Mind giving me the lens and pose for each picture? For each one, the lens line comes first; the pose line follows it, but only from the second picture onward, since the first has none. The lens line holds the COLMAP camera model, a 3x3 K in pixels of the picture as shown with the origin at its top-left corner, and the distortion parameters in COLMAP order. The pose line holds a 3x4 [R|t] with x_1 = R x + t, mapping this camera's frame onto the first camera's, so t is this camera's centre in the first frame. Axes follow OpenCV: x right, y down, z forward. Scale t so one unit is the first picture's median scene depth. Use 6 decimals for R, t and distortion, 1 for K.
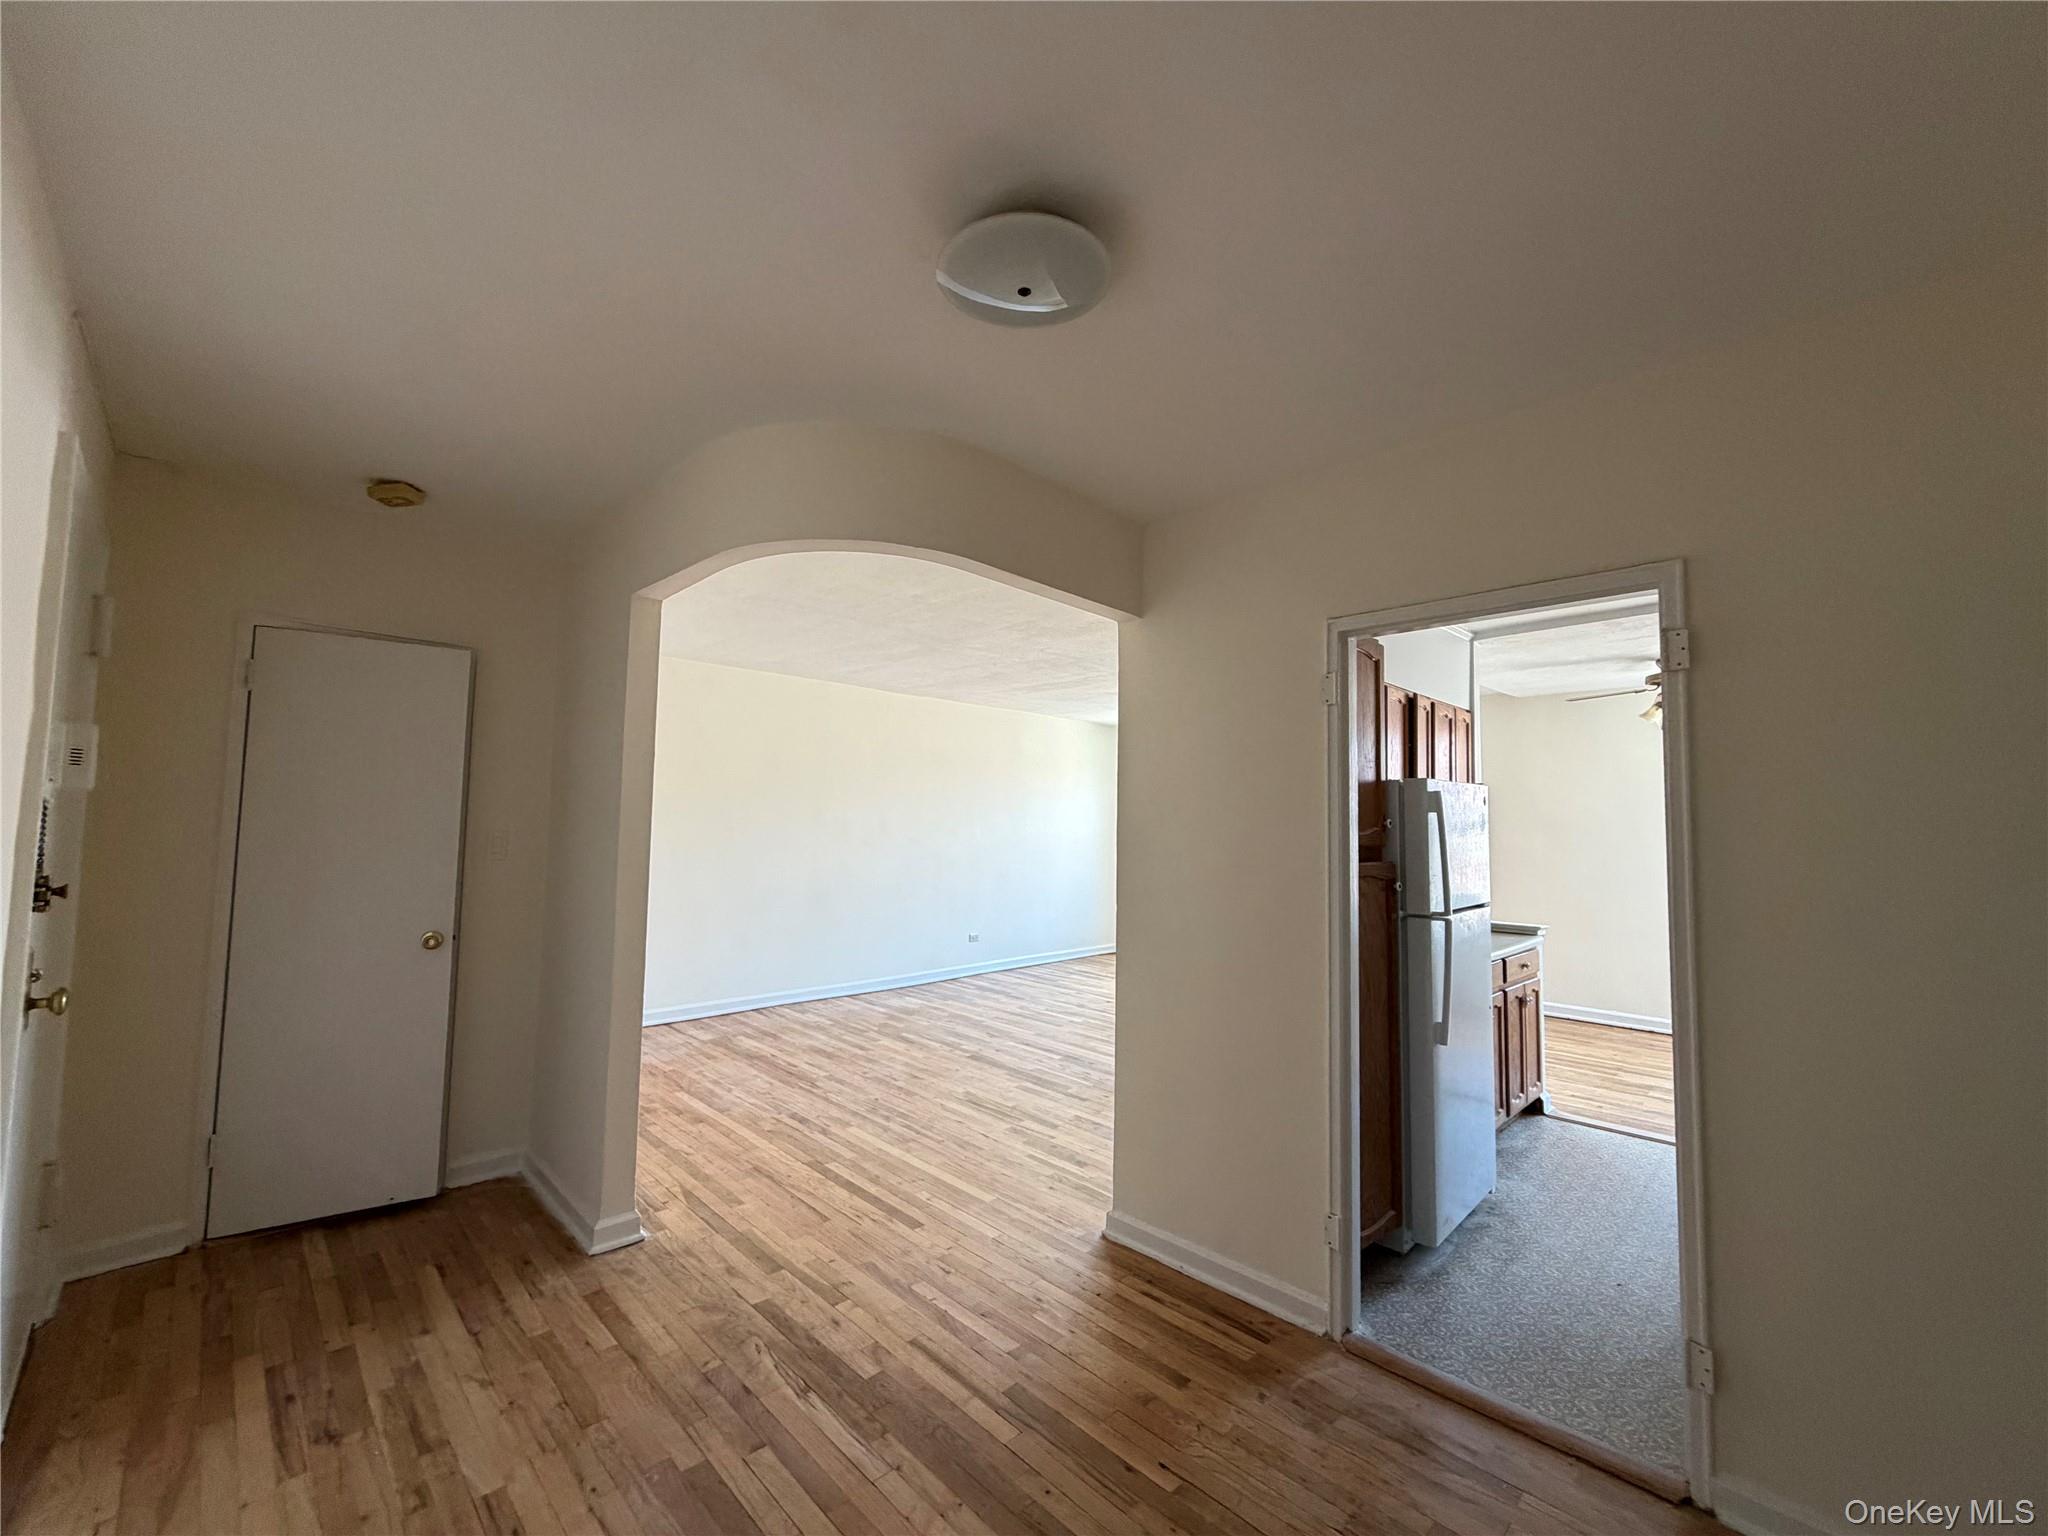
lens RADIAL K [[816.3, 0, 1023.6], [0, 816.3, 773.1], [0, 0, 1]] dist [0.000813, -0.000037]
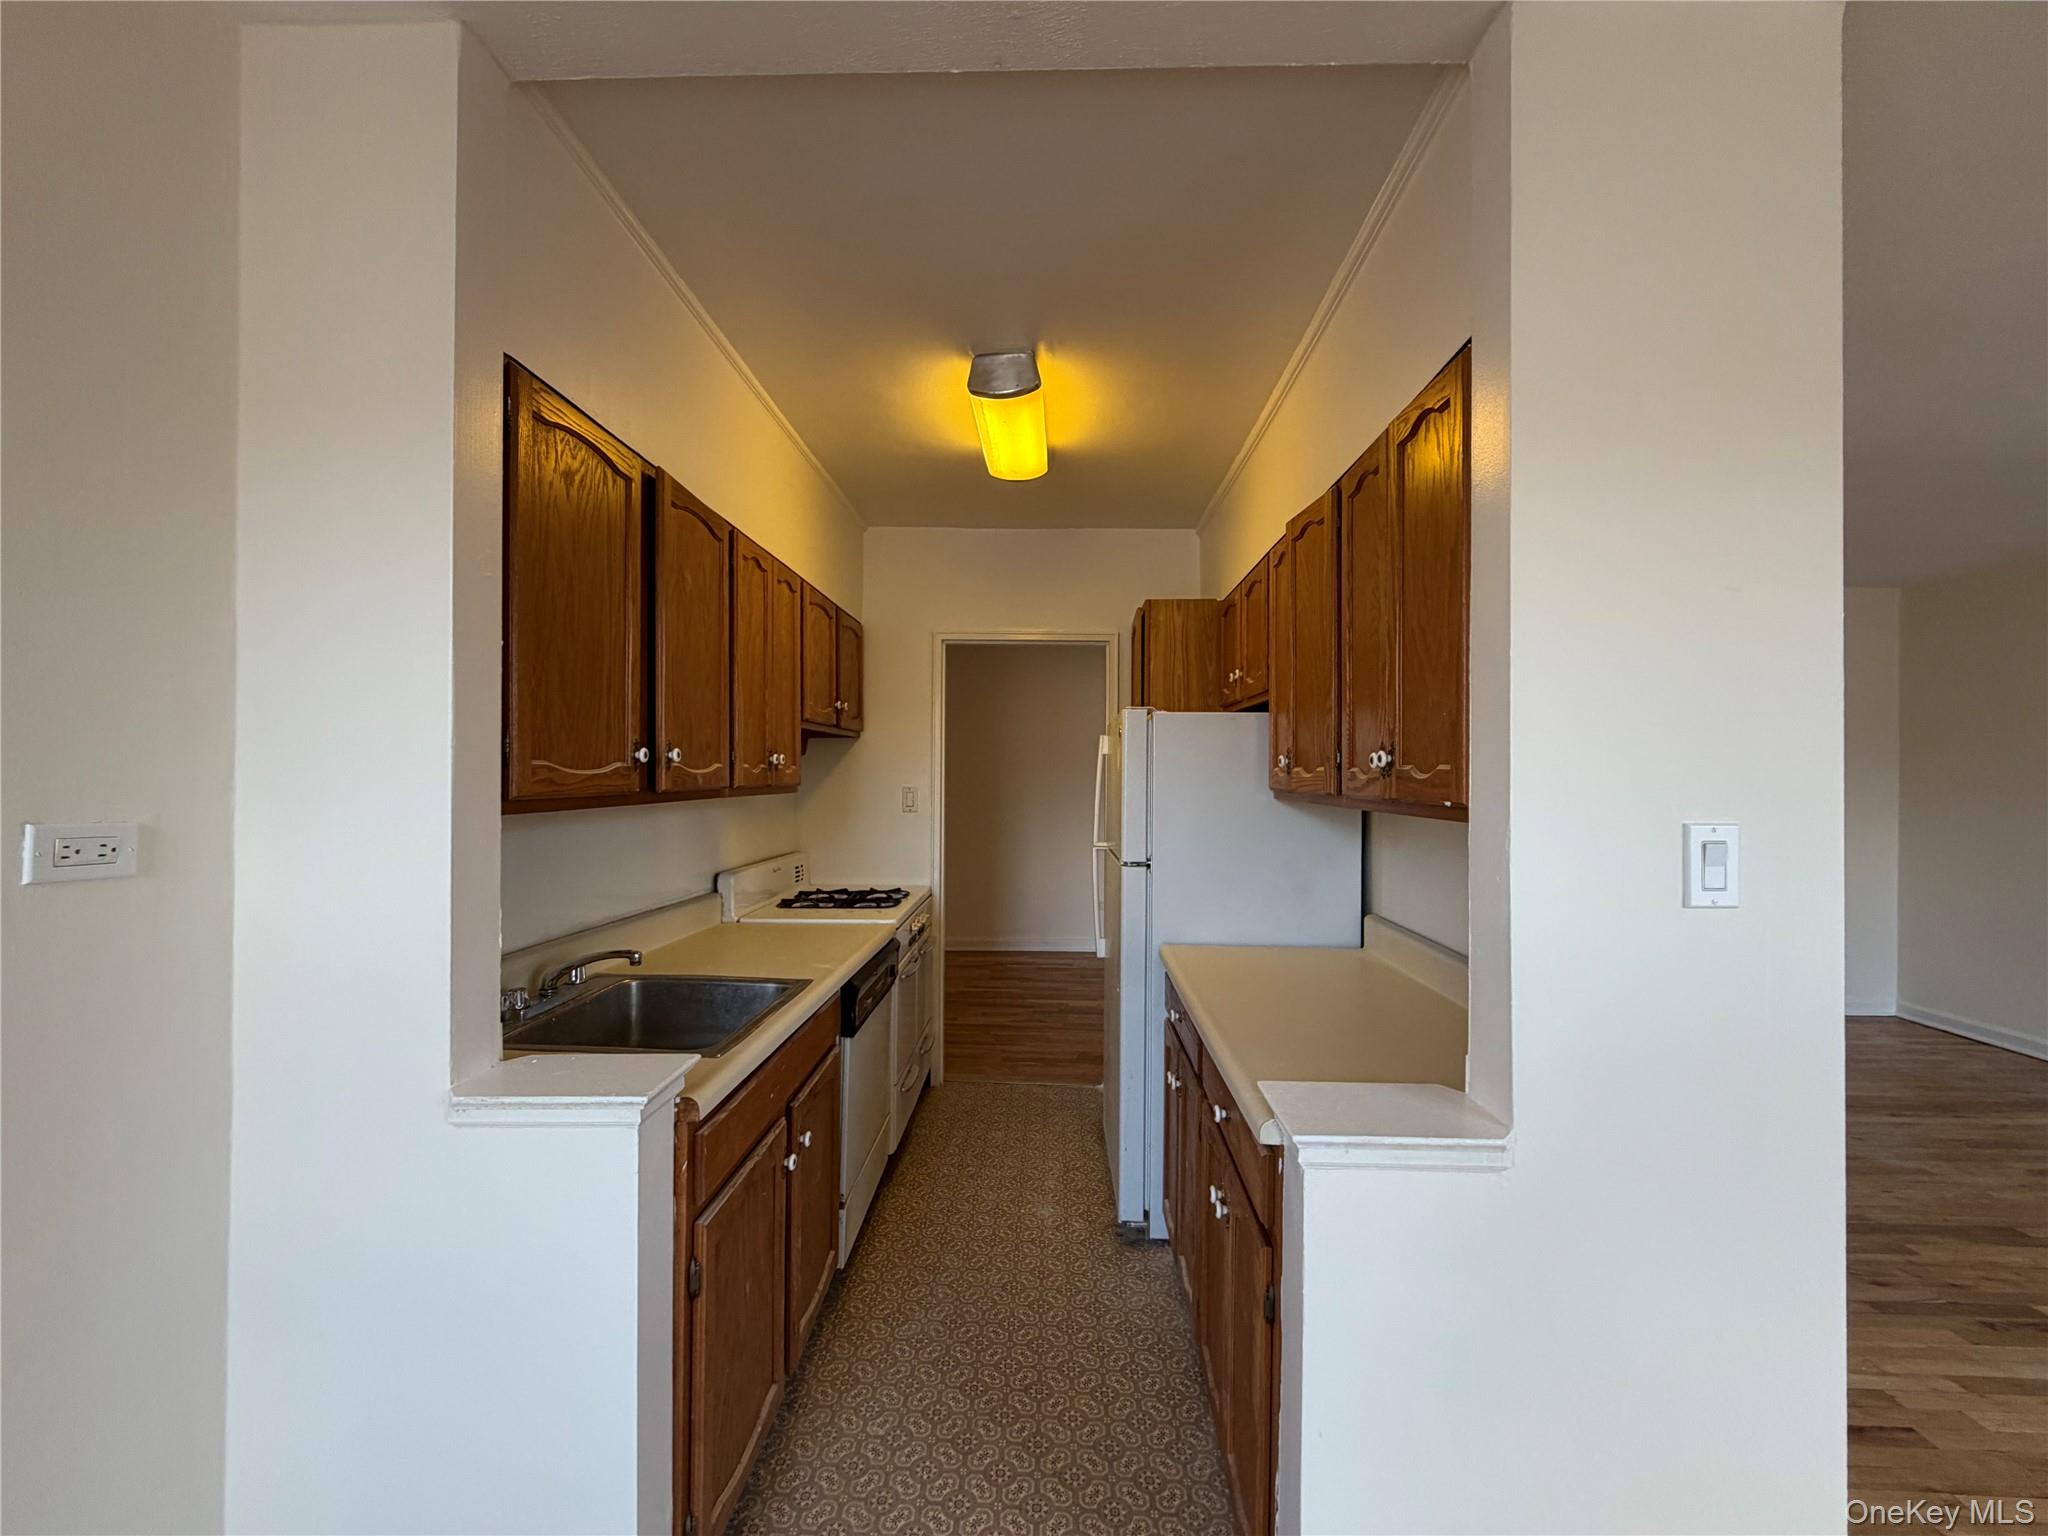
lens RADIAL K [[816.3, 0, 1018.1], [0, 816.3, 769.8], [0, 0, 1]] dist [0.000813, -0.000037]
pose [[-0.739076, -0.025823, -0.673127, 1.303029], [0.020689, 0.997923, -0.060999, 0.132225], [0.673305, -0.059009, -0.737007, 1.690015]]
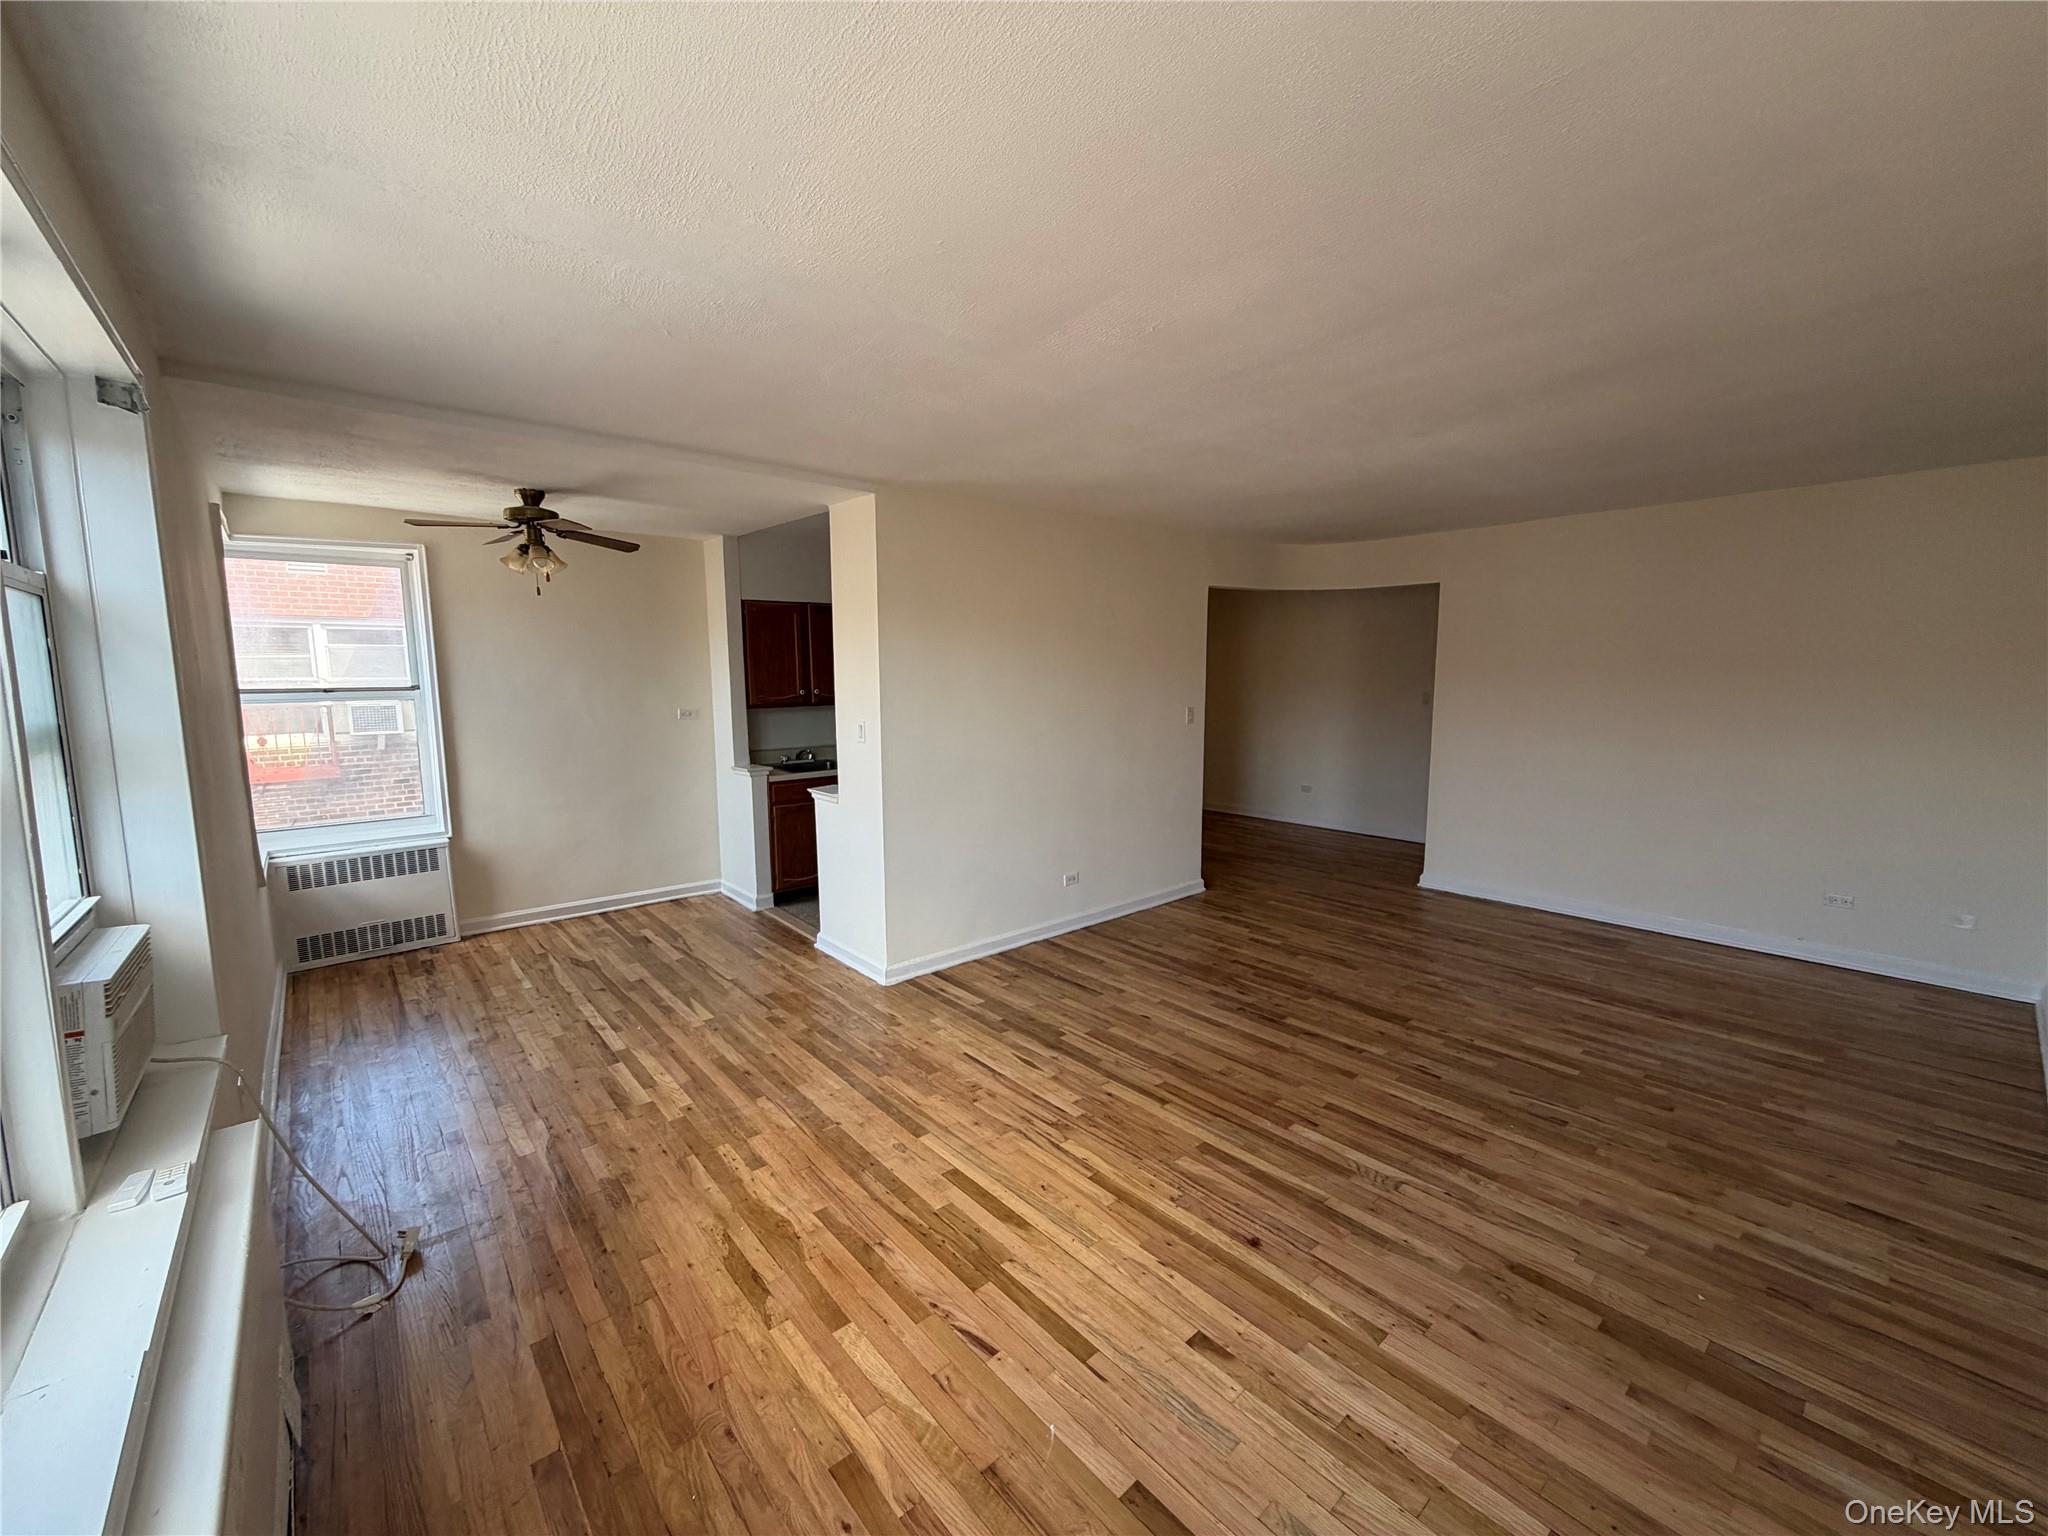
lens RADIAL K [[816.3, 0, 1018.7], [0, 816.3, 771.2], [0, 0, 1]] dist [0.000813, -0.000037]
pose [[-0.996902, -0.023723, 0.074996, 0.419234], [-0.018287, 0.997212, 0.072350, 0.120585], [-0.076503, 0.070754, -0.994556, 3.060523]]
